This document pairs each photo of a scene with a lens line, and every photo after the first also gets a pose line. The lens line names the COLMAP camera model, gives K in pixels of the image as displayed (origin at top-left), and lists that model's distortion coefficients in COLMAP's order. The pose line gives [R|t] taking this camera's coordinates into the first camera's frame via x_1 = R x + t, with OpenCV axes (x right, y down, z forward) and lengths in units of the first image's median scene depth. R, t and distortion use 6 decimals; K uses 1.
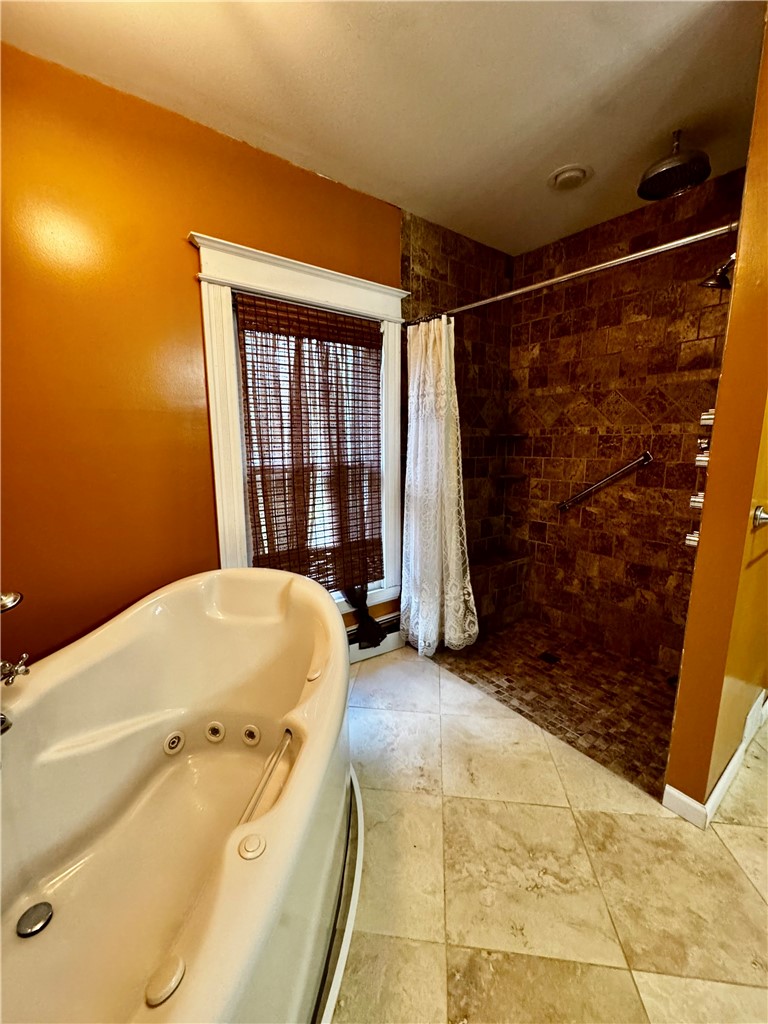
lens RADIAL K [[406.9, 0, 385.7], [0, 406.9, 510.8], [0, 0, 1]] dist [-0.003266, -0.000668]
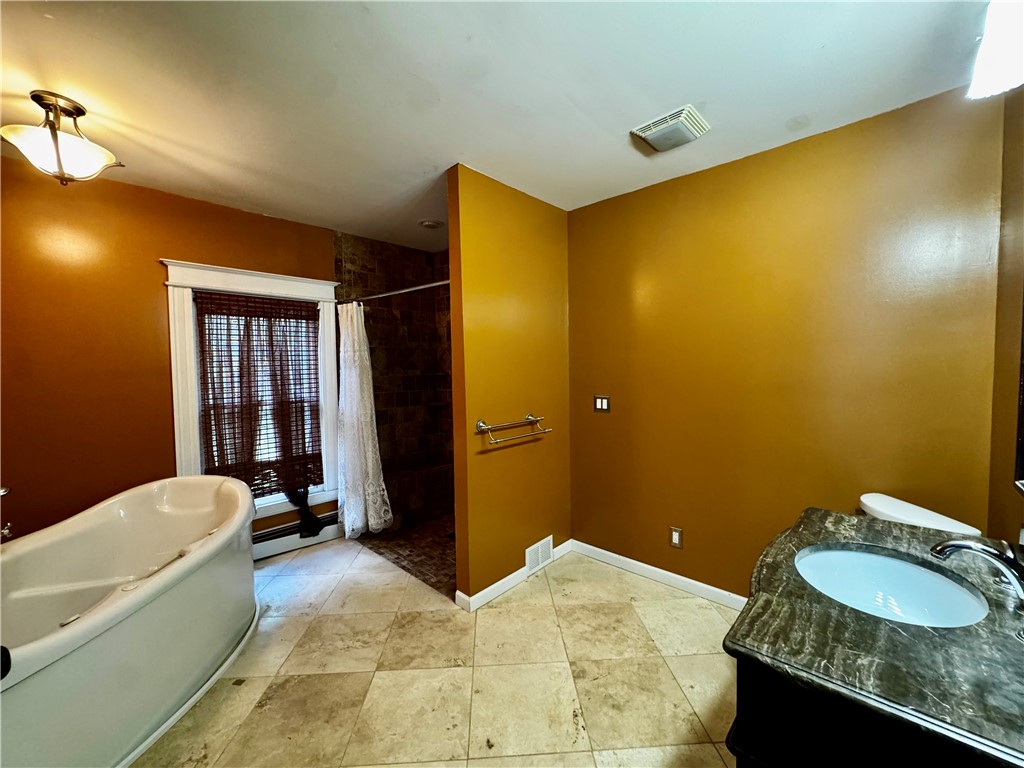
lens RADIAL K [[406.9, 0, 511.2], [0, 406.9, 381.7], [0, 0, 1]] dist [-0.003266, -0.000668]
pose [[0.985647, -0.020656, 0.167553, 0.433739], [0.042634, 0.990772, -0.128656, 0.036499], [-0.163349, 0.133953, 0.977432, -0.516188]]
